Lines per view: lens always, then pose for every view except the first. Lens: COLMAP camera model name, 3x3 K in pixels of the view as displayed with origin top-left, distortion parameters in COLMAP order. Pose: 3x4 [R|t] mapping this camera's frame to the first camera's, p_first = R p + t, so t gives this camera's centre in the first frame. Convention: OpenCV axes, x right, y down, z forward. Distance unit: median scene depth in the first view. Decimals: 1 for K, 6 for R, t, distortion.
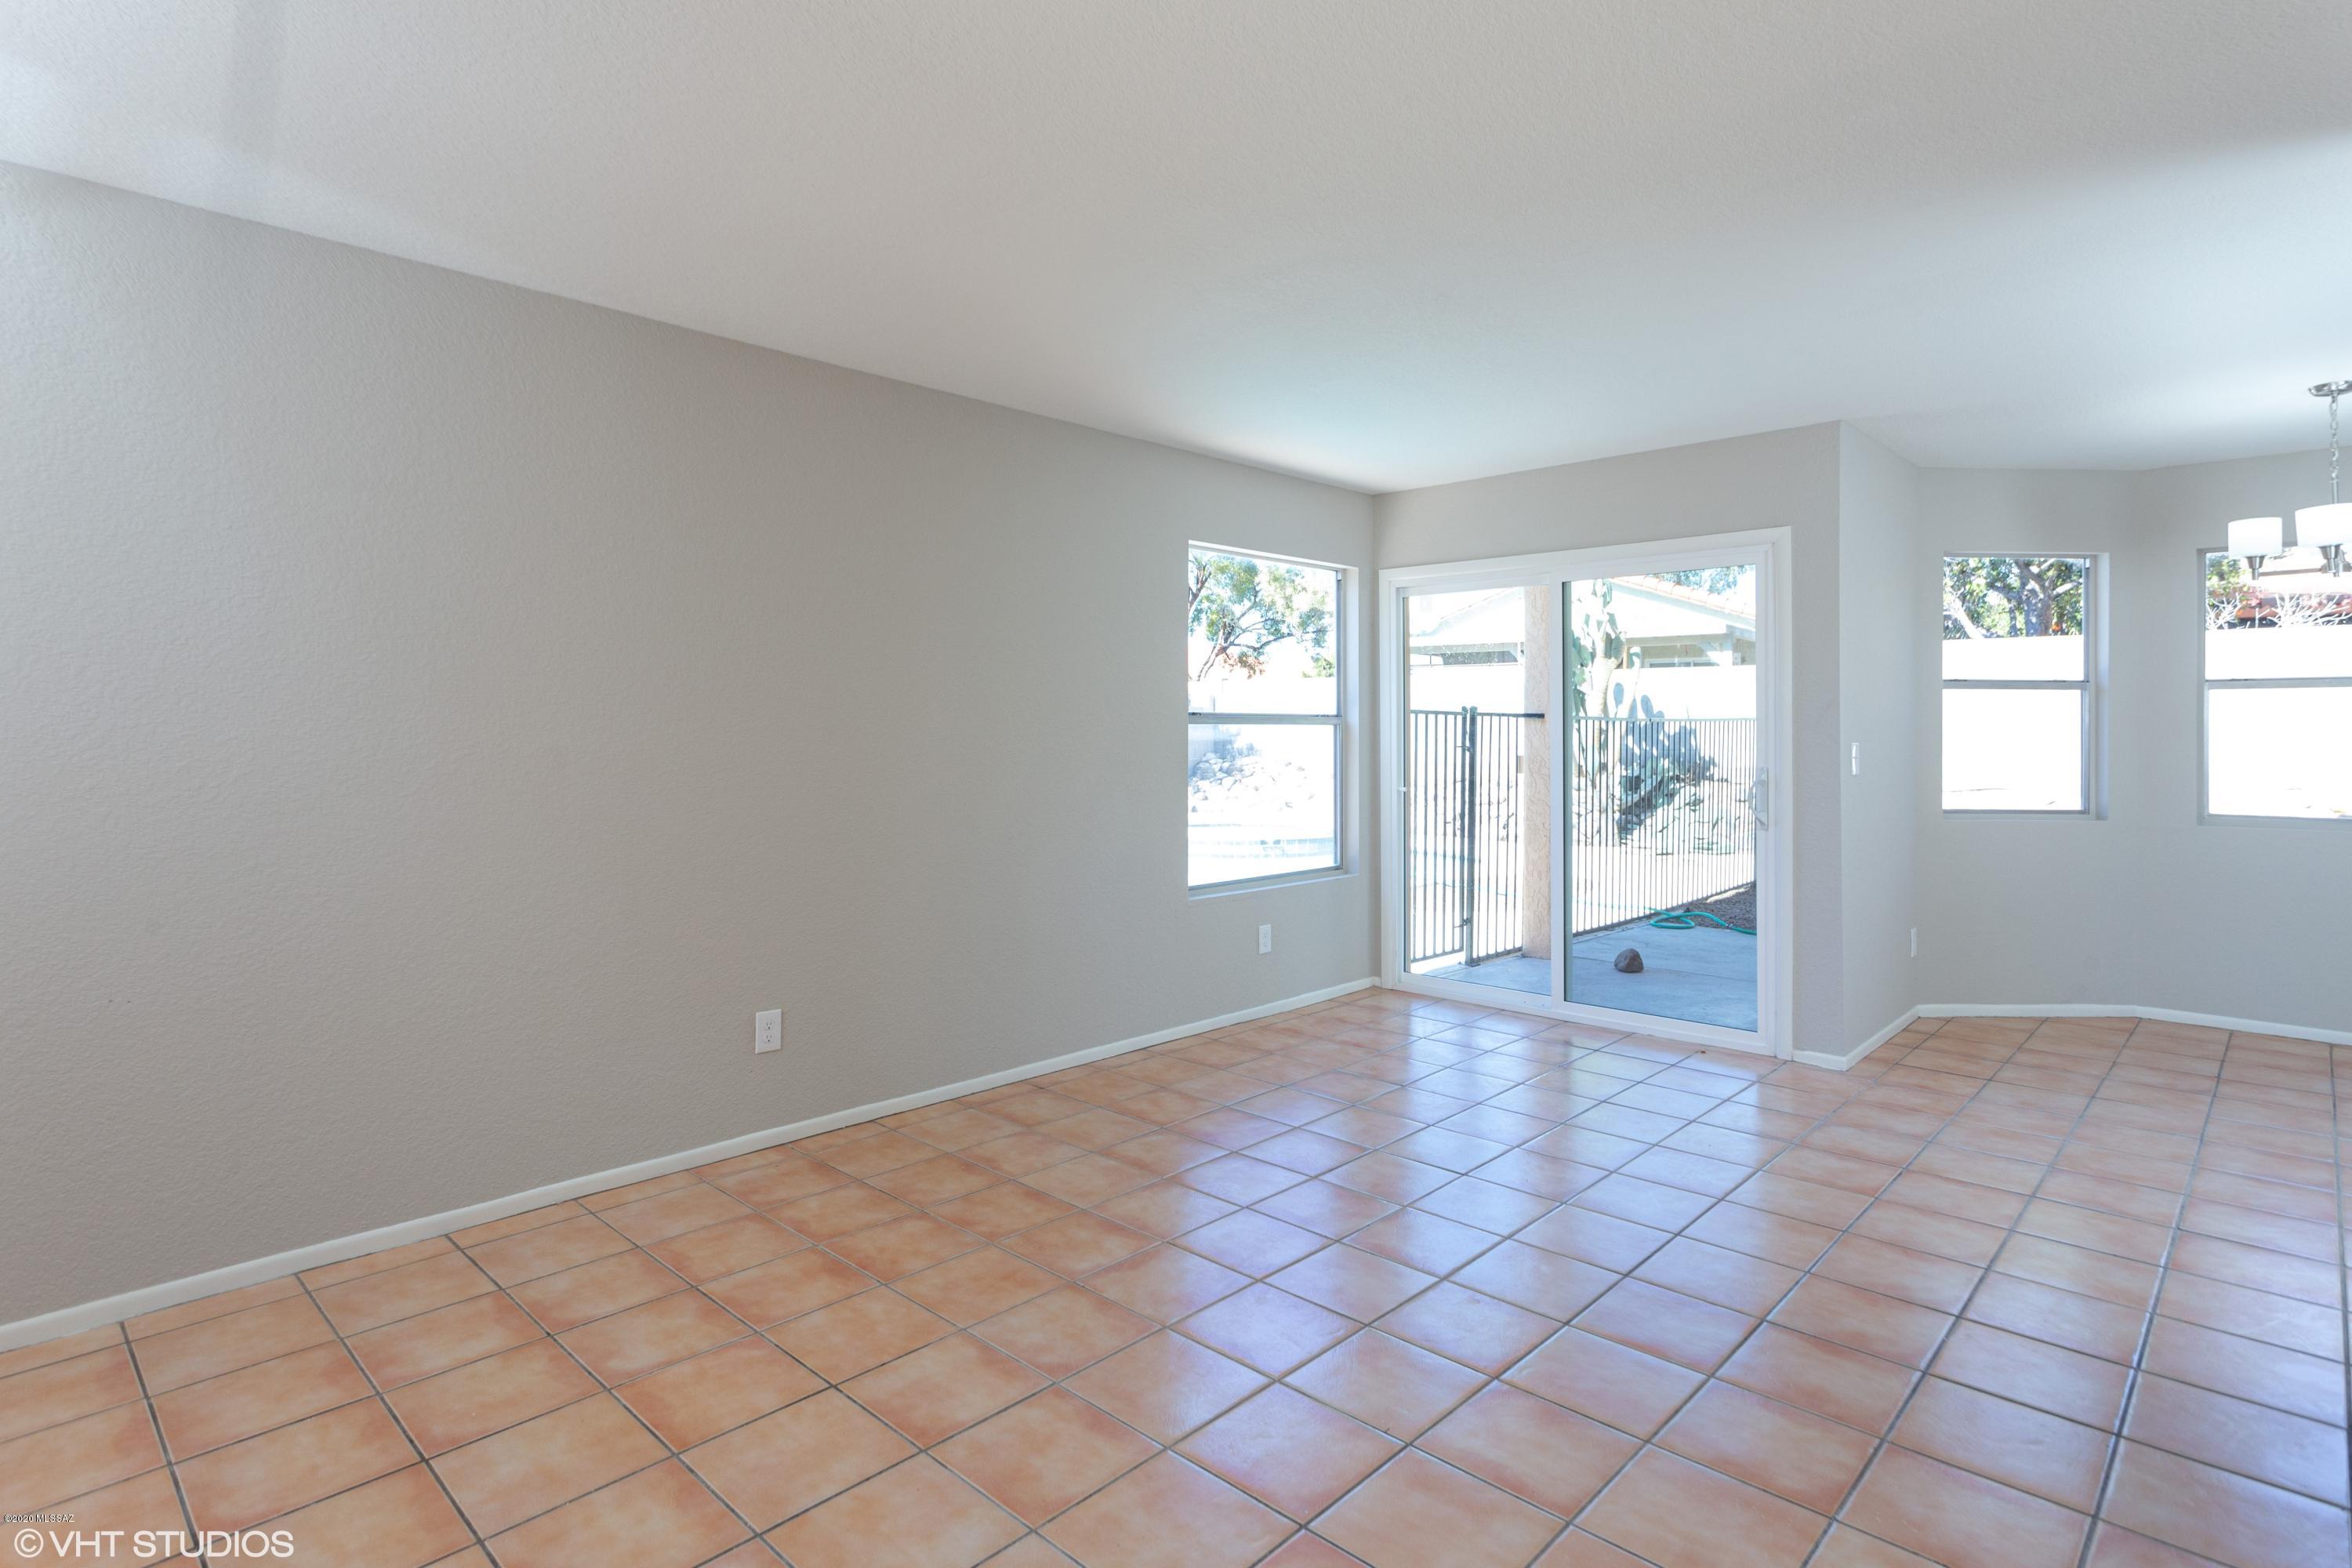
lens RADIAL K [[1189.5, 0, 1189.3], [0, 1189.5, 759.2], [0, 0, 1]] dist [-0.003984, 0.000232]
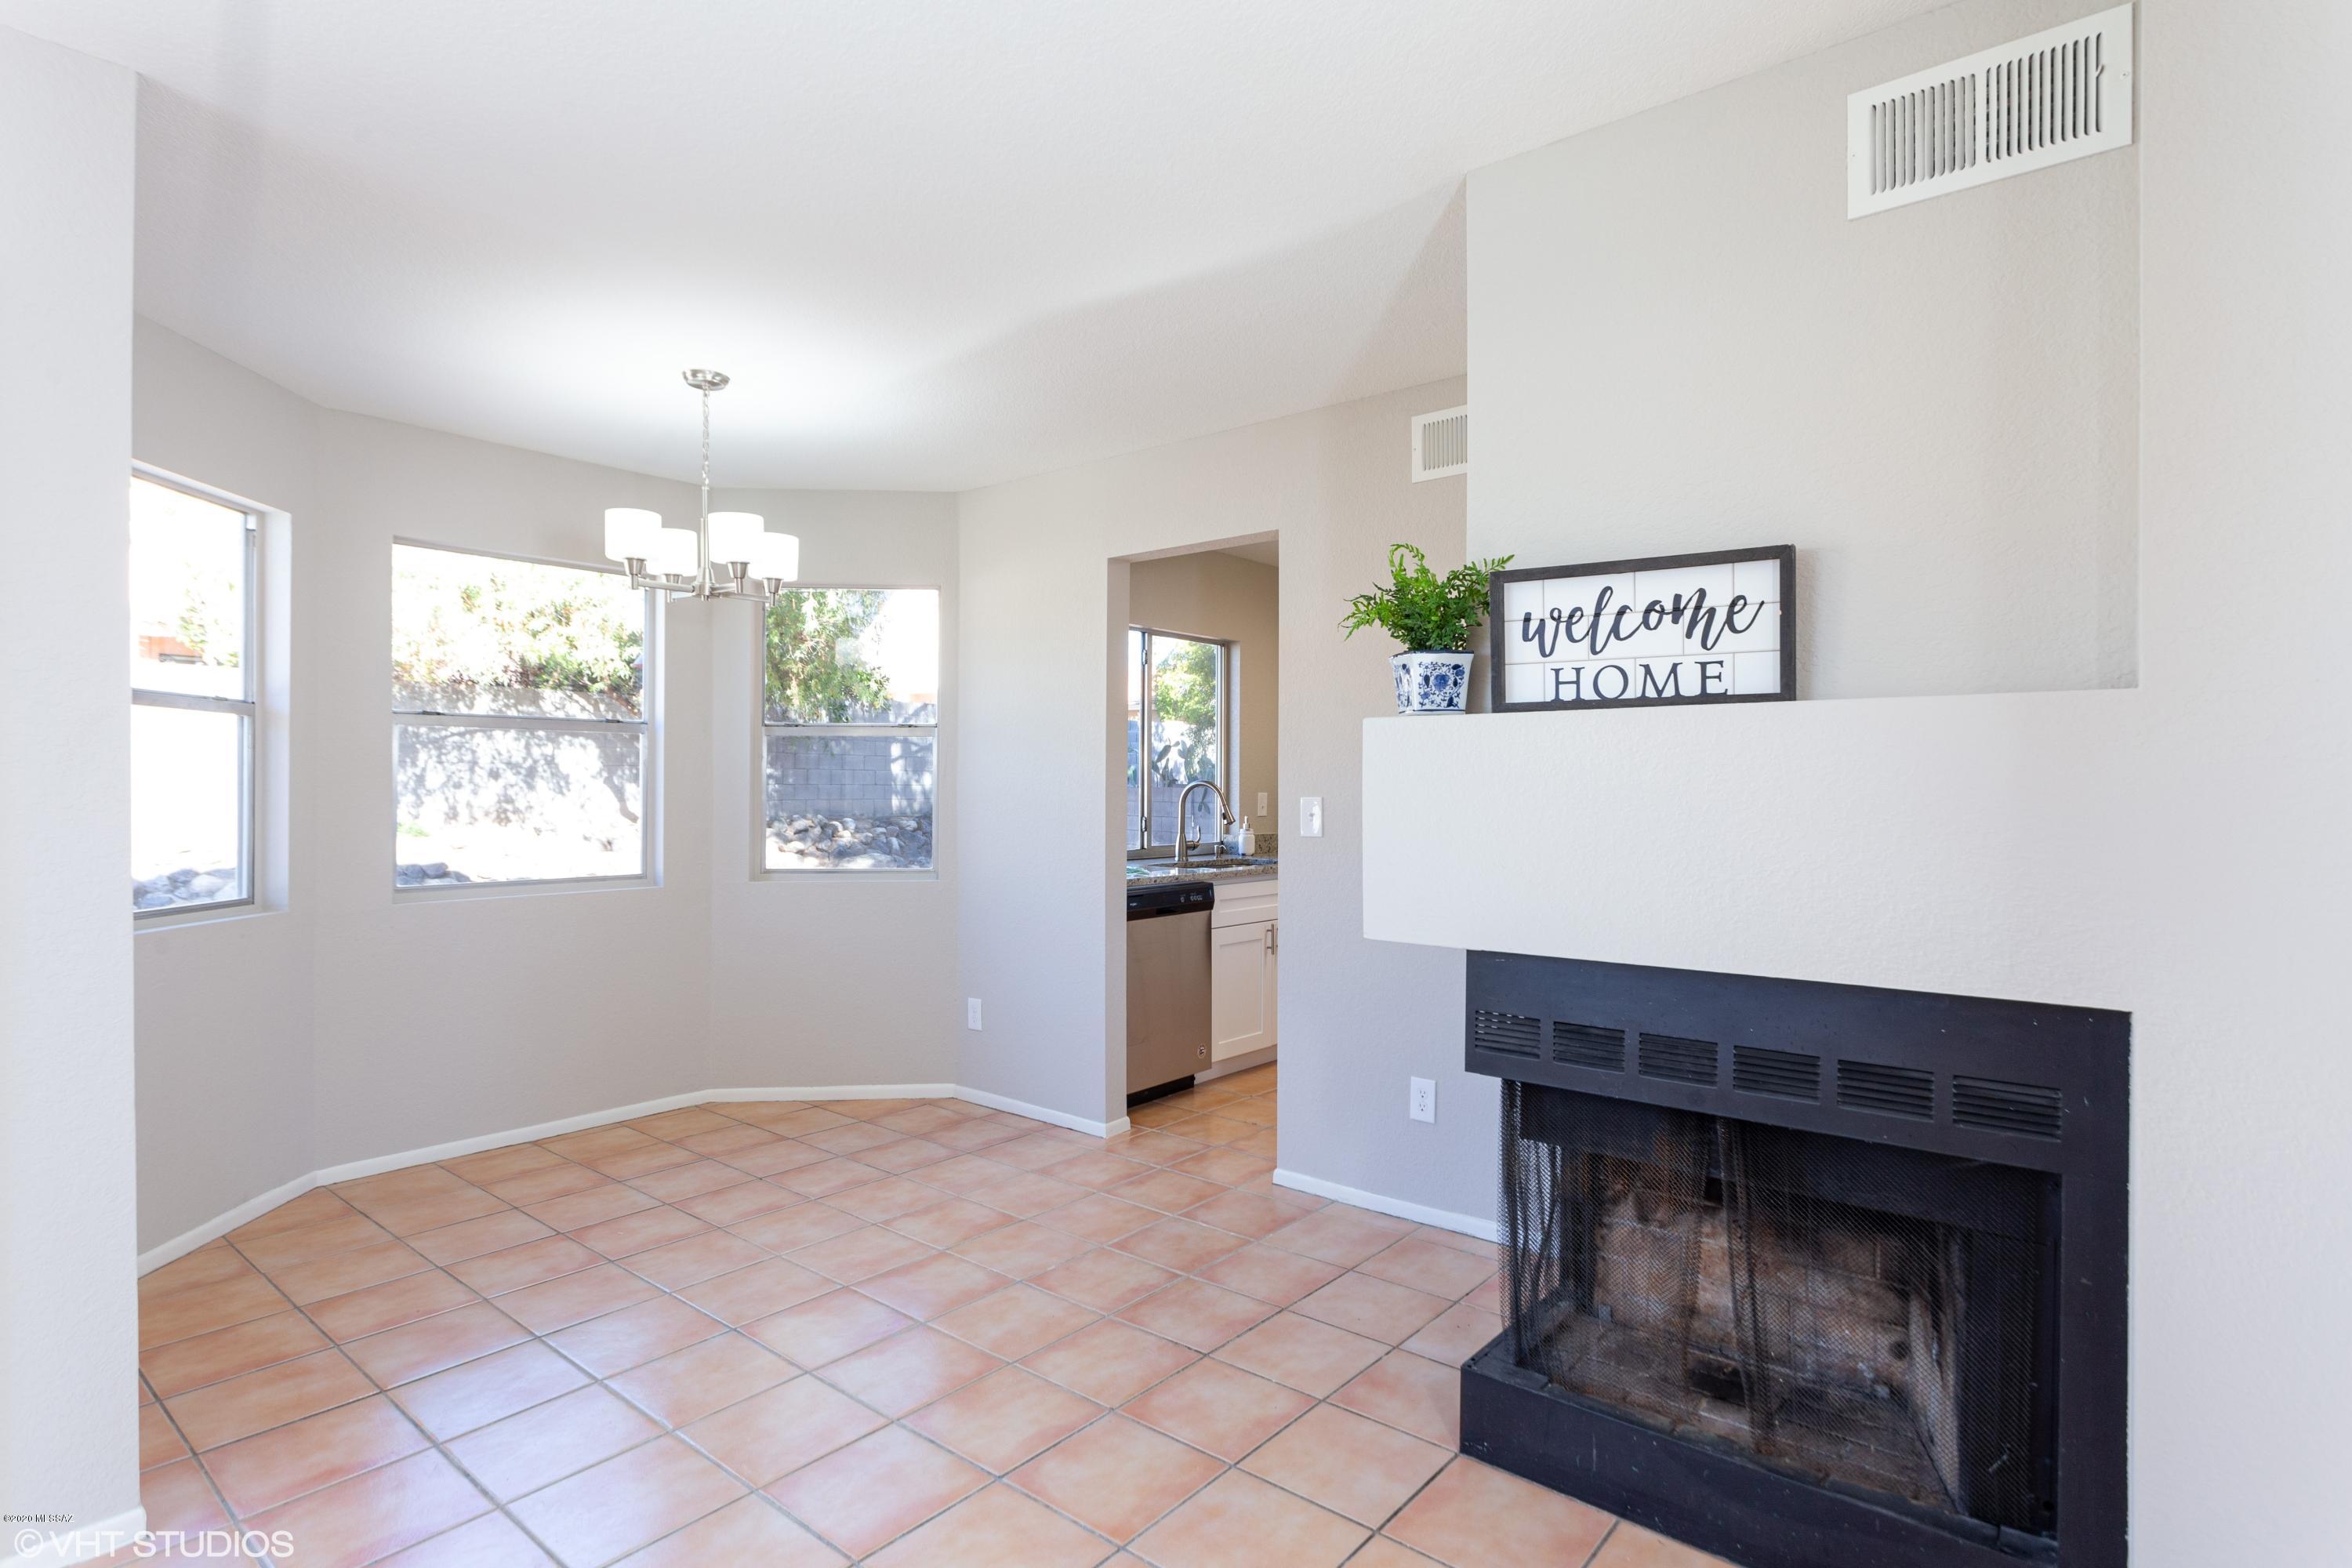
lens RADIAL K [[1189.5, 0, 1197.3], [0, 1189.5, 785.4], [0, 0, 1]] dist [-0.003984, 0.000232]
pose [[-0.072540, -0.004904, 0.997353, 0.115717], [0.020399, 0.999771, 0.006400, -0.024719], [-0.997157, 0.020809, -0.072423, 0.958382]]
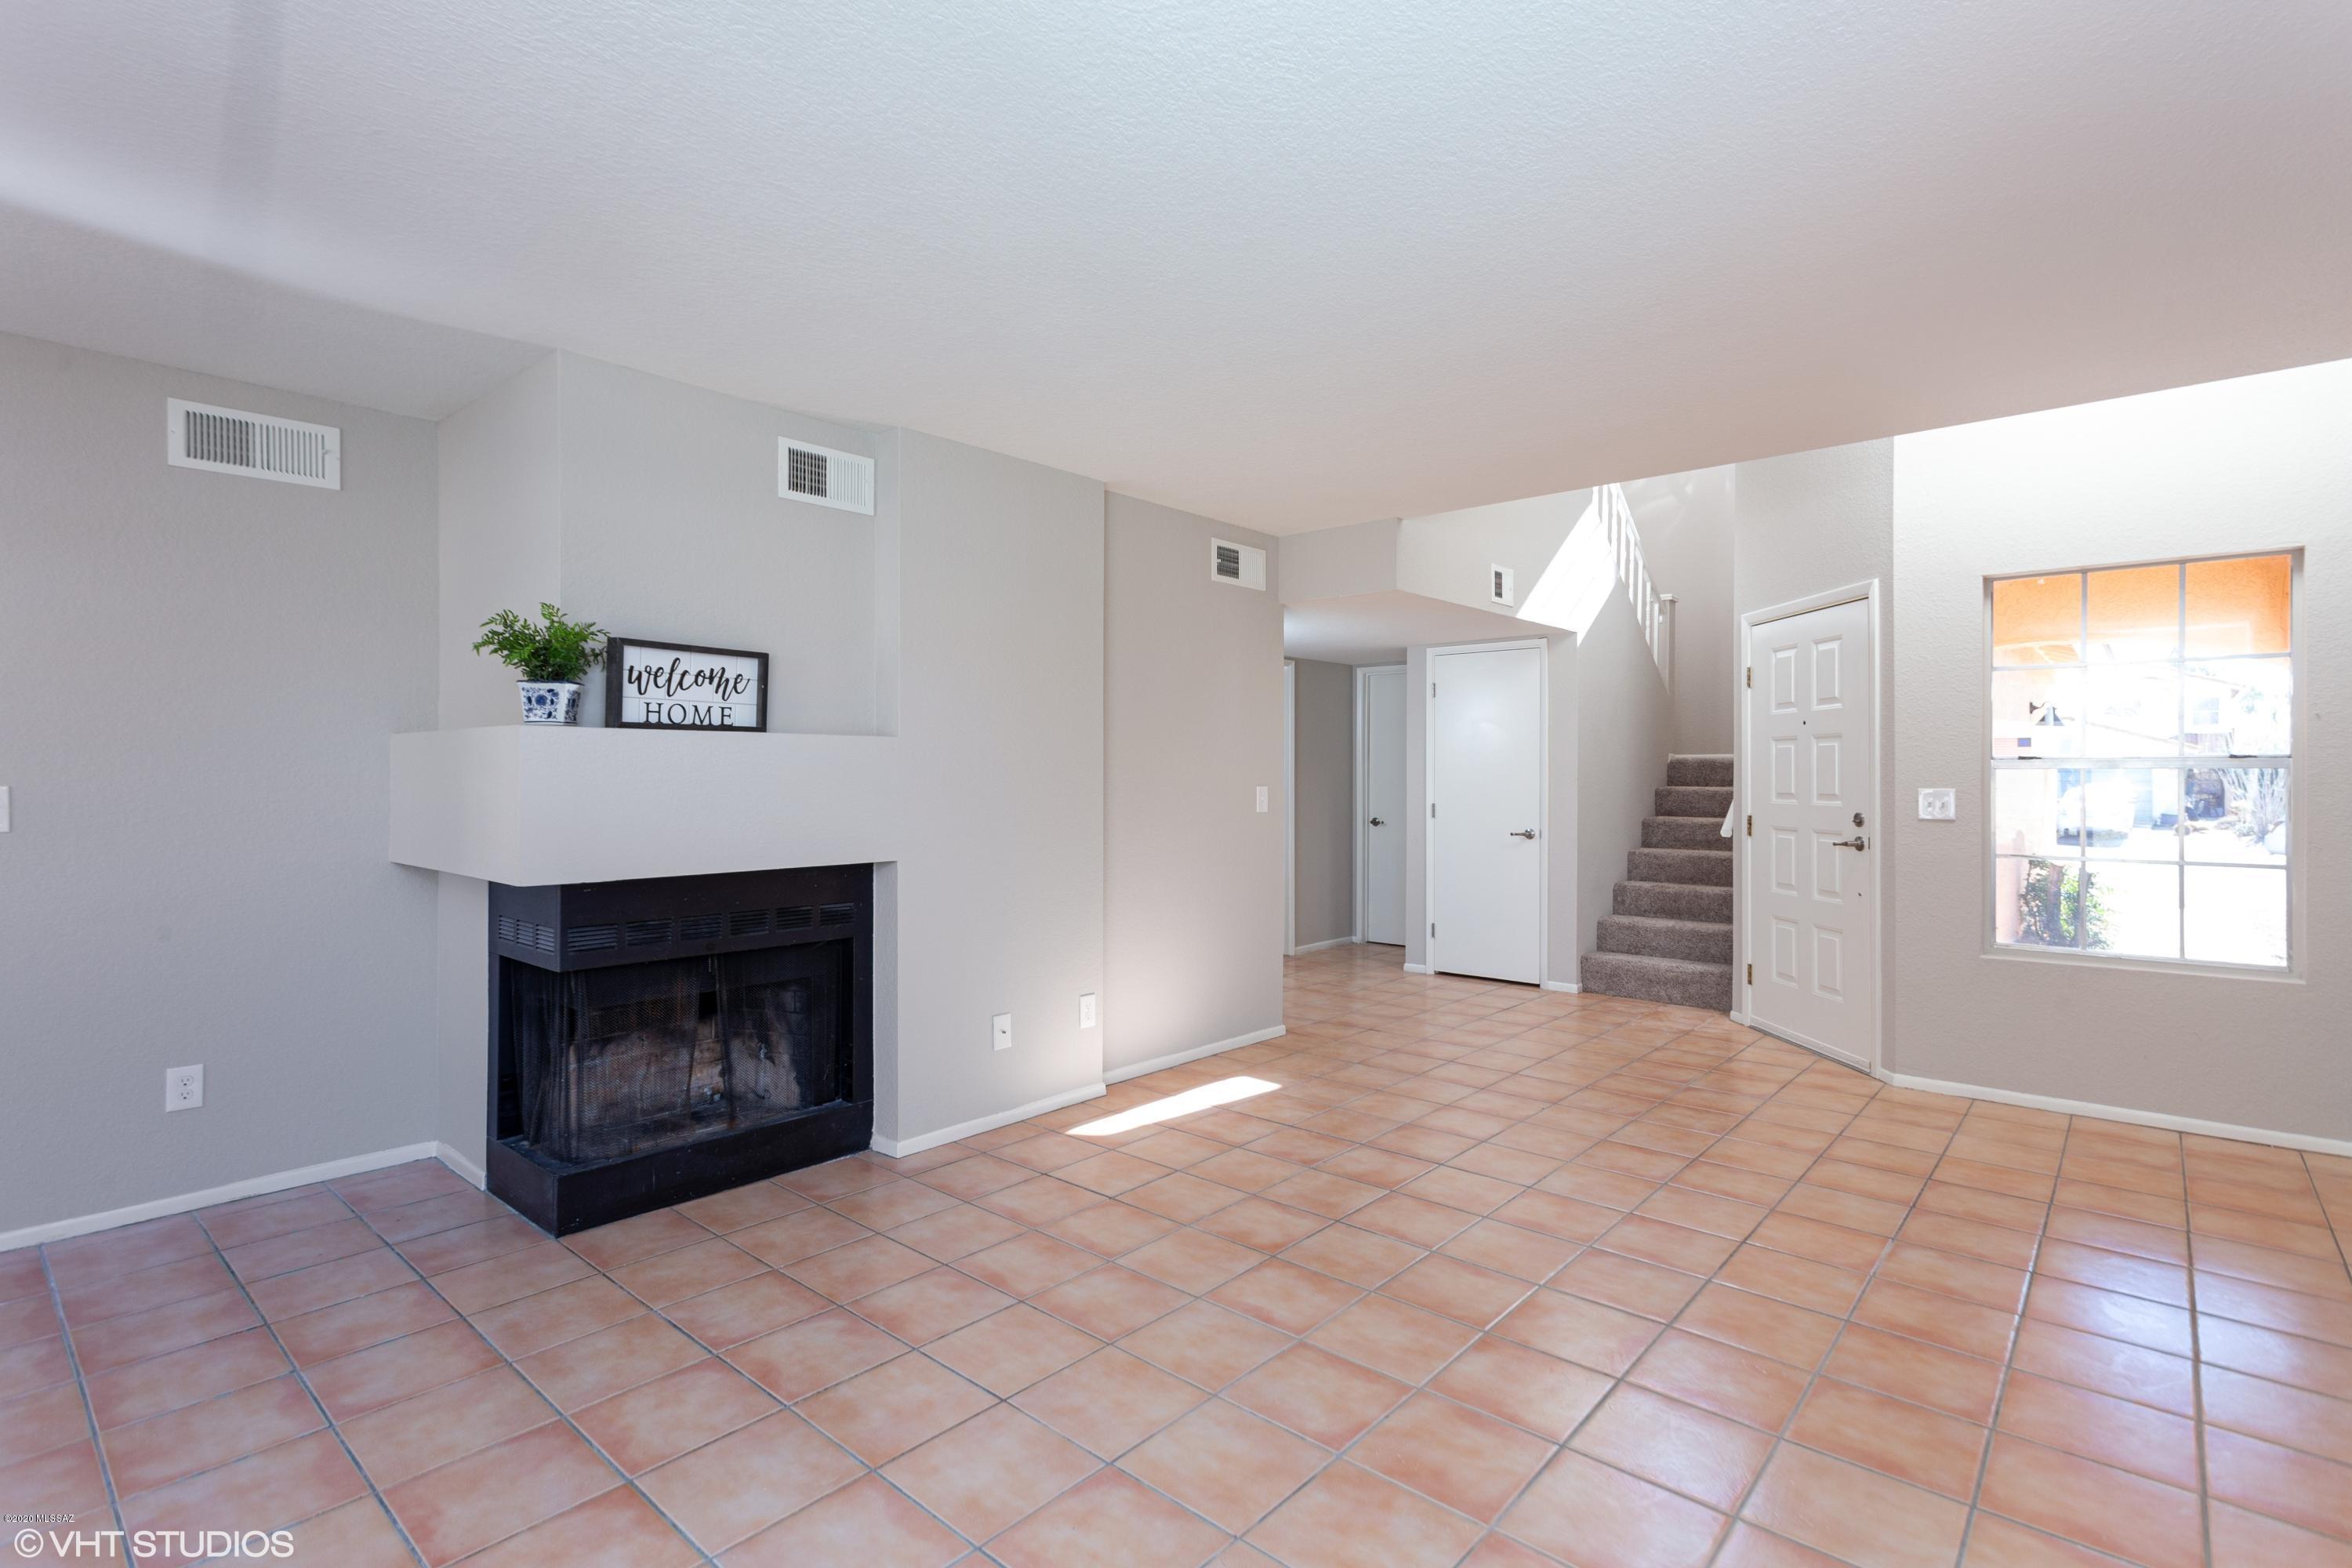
lens RADIAL K [[1129.1, 0, 1172.5], [0, 1129.1, 789.9], [0, 0, 1]] dist [0.006335, 0.002346]
pose [[-0.999411, -0.003517, -0.034148, 0.332616], [-0.004780, 0.999305, 0.036978, -0.043629], [0.033995, 0.037119, -0.998732, 1.802243]]
